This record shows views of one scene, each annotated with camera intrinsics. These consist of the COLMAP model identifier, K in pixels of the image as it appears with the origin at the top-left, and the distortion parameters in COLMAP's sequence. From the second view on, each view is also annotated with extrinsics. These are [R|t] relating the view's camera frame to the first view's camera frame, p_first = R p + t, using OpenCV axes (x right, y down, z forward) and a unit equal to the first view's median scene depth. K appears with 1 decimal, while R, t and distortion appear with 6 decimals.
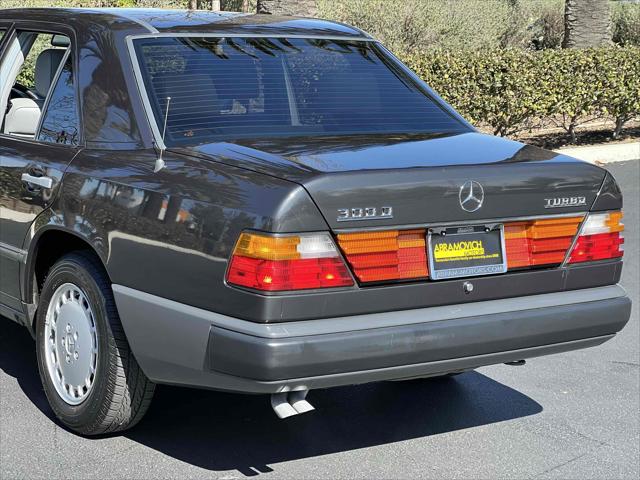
lens RADIAL K [[1576.9, 0, 390.7], [0, 1576.9, 238.1], [0, 0, 1]] dist [0.049250, 0.807632]
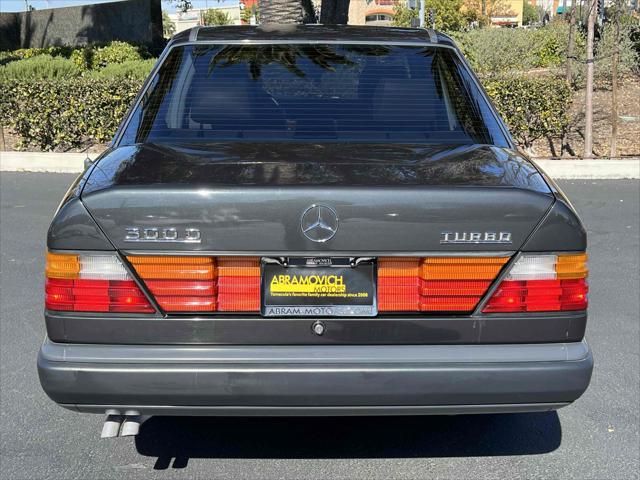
lens RADIAL K [[828.7, 0, 305.1], [0, 828.7, 241.3], [0, 0, 1]] dist [0.101481, 0.004981]
pose [[0.810562, 0.109068, -0.575408, 0.294701], [-0.067228, 0.993339, 0.093584, -0.057018], [0.581782, -0.037172, 0.812495, 0.626364]]
